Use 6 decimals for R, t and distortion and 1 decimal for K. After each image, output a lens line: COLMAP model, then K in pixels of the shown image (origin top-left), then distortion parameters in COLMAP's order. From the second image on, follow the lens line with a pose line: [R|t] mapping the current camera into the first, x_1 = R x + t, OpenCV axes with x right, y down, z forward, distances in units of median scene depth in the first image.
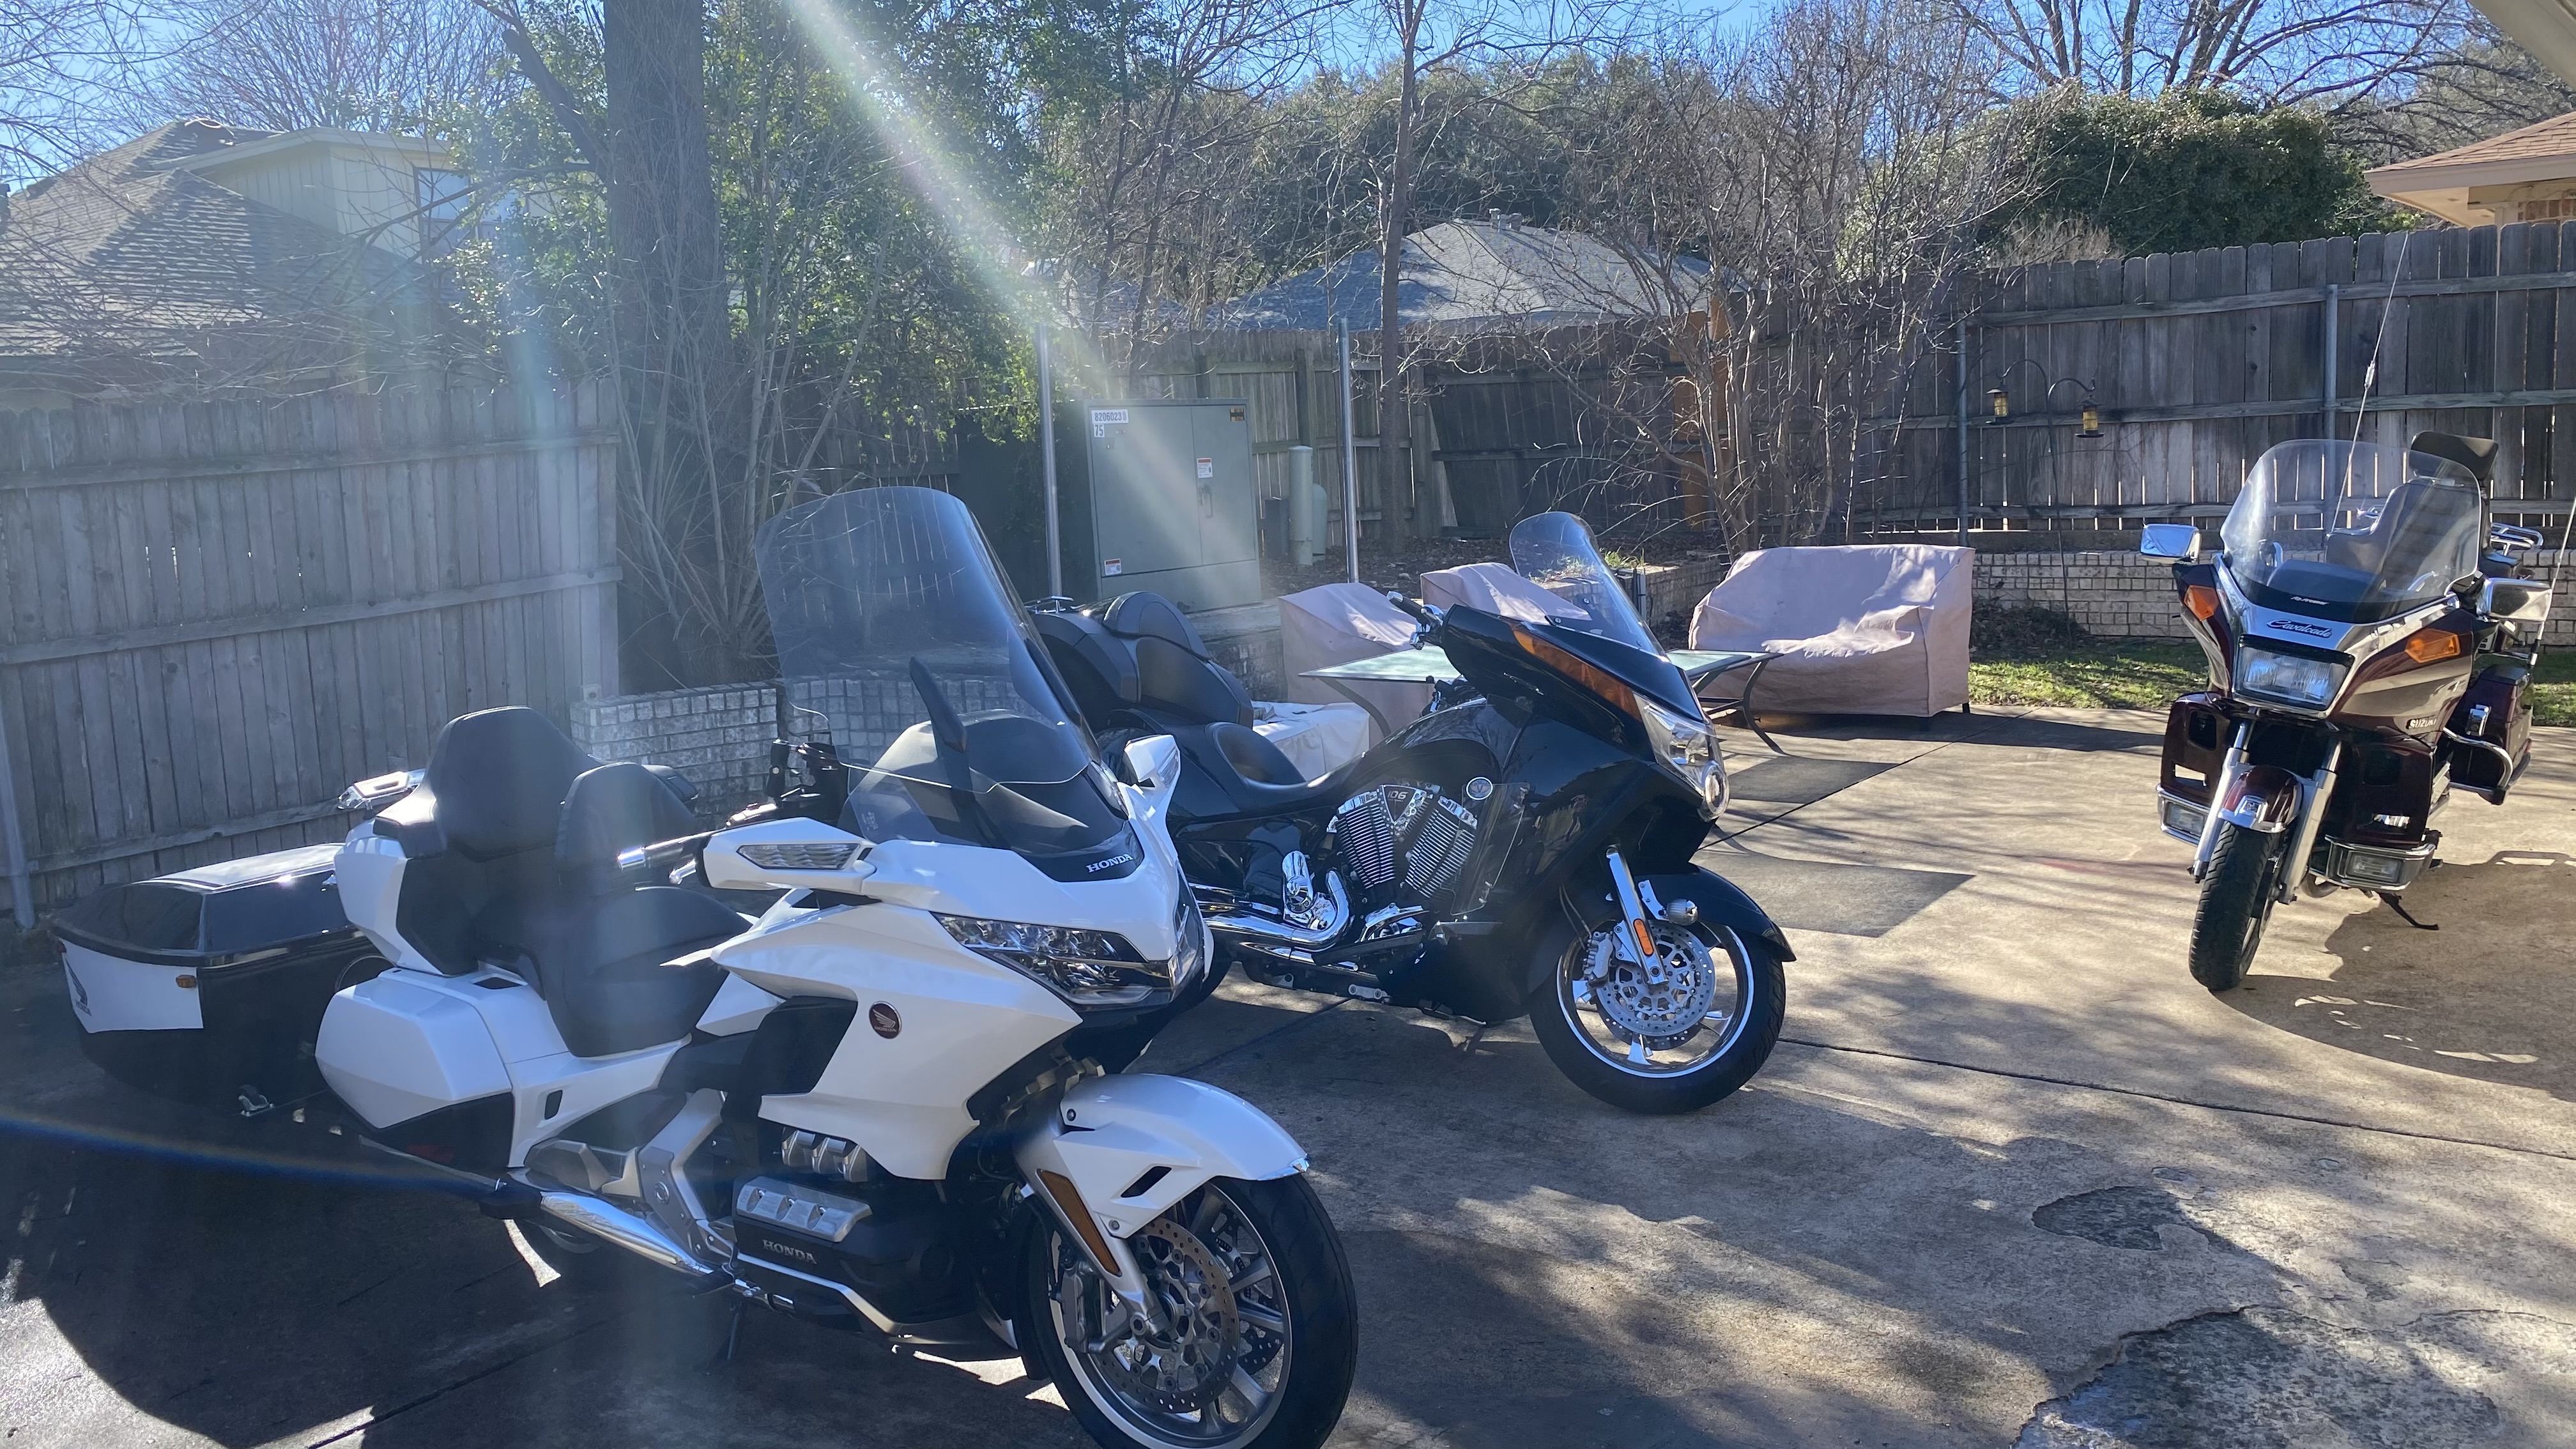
lens RADIAL K [[1945.0, 0, 1288.0], [0, 1945.0, 724.5], [0, 0, 1]] dist [0.068014, -0.067181]
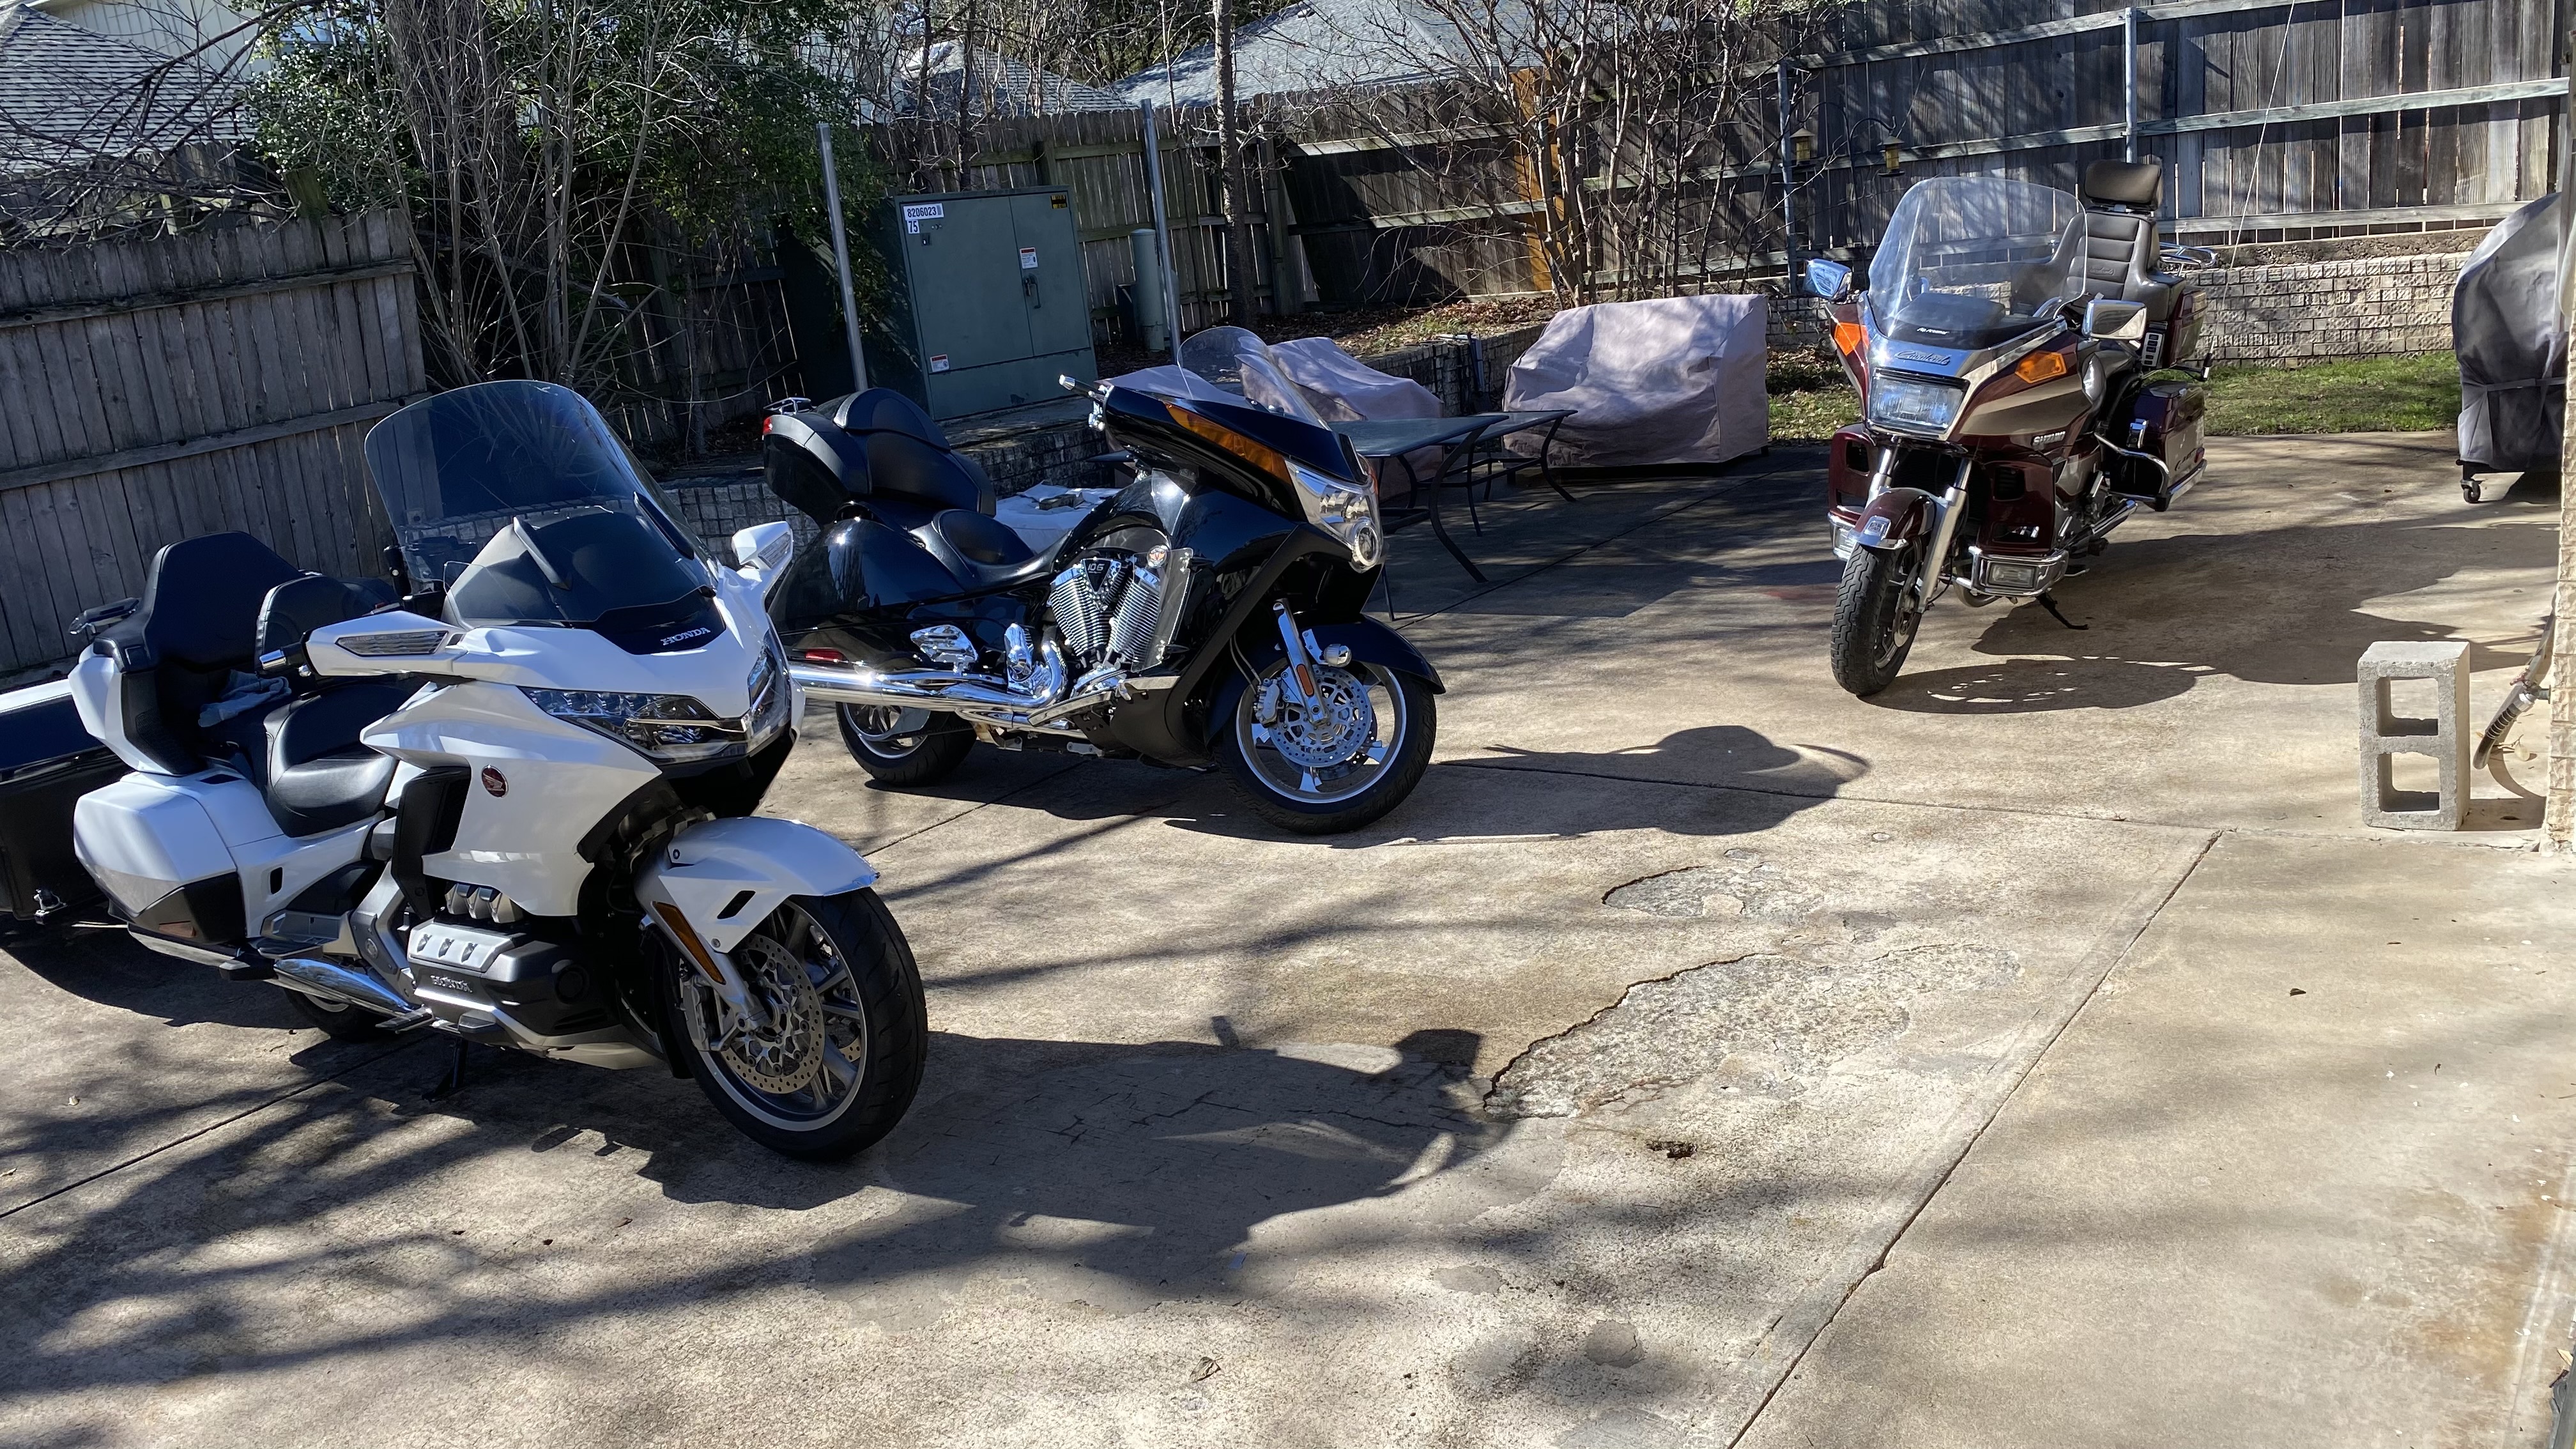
lens RADIAL K [[1945.0, 0, 1288.0], [0, 1945.0, 724.5], [0, 0, 1]] dist [0.068014, -0.067181]
pose [[0.997972, -0.063329, 0.006447, 0.164351], [0.062221, 0.991844, 0.111242, 0.010504], [-0.013439, -0.110616, 0.993772, -0.103035]]
